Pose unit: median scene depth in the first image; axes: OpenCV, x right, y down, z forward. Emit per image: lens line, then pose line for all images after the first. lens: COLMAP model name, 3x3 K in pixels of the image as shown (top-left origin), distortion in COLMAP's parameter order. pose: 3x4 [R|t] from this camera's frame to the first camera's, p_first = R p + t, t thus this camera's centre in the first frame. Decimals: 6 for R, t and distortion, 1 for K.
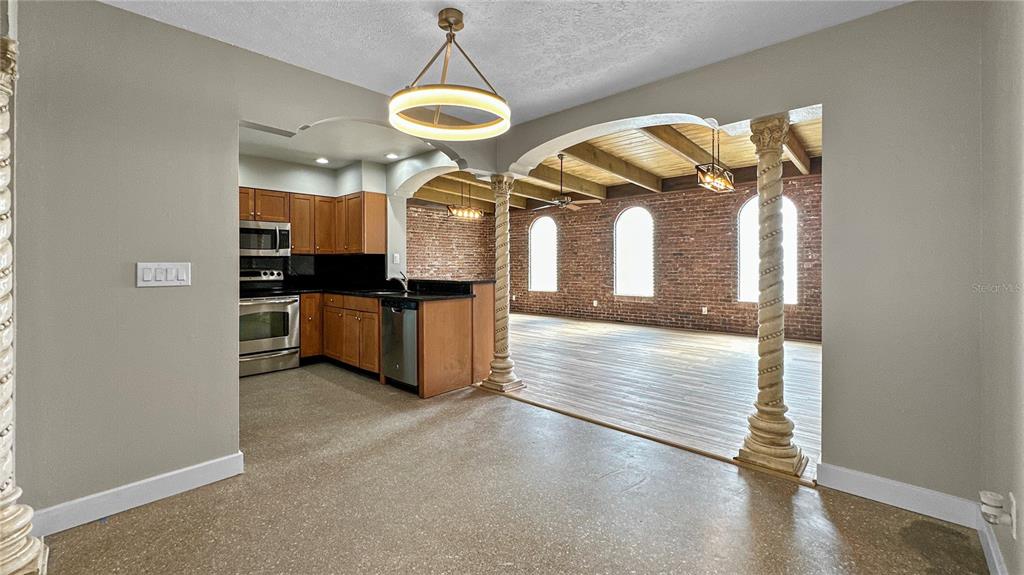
lens RADIAL K [[424.5, 0, 516.0], [0, 424.5, 263.1], [0, 0, 1]] dist [-0.004903, 0.000064]
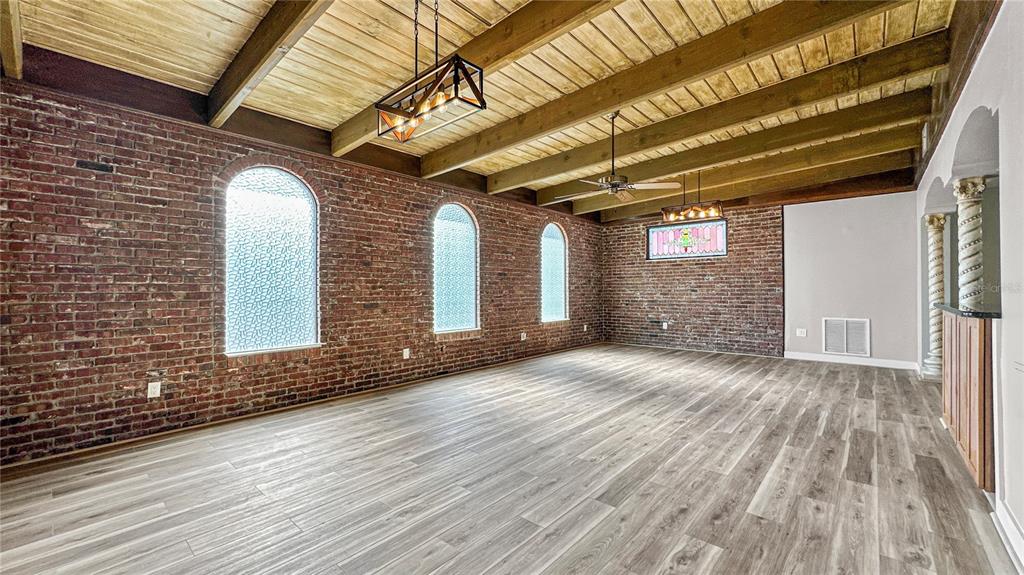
lens RADIAL K [[402.4, 0, 513.4], [0, 402.4, 287.7], [0, 0, 1]] dist [0.000191, 0.000009]
pose [[-0.016854, 0.005008, 0.999845, -0.635674], [0.000188, 0.999987, -0.005006, 0.014785], [-0.999858, 0.000103, -0.016855, 1.521524]]
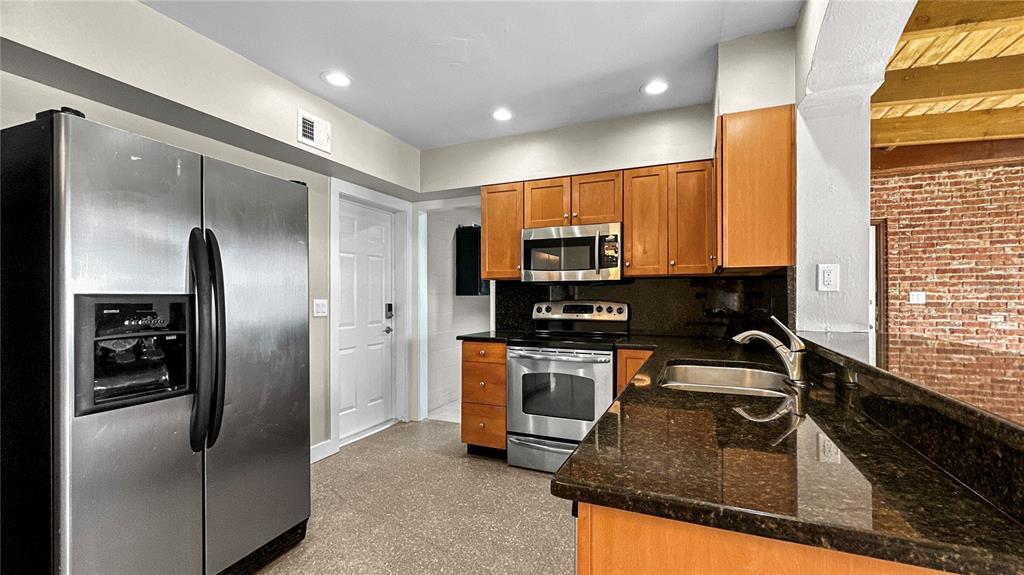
lens RADIAL K [[424.5, 0, 510.6], [0, 424.5, 298.2], [0, 0, 1]] dist [-0.004903, 0.000064]
pose [[0.326515, 0.007159, -0.945165, -0.037276], [0.003281, 0.999957, 0.008707, 0.002700], [0.945186, -0.005944, 0.326477, 0.660241]]
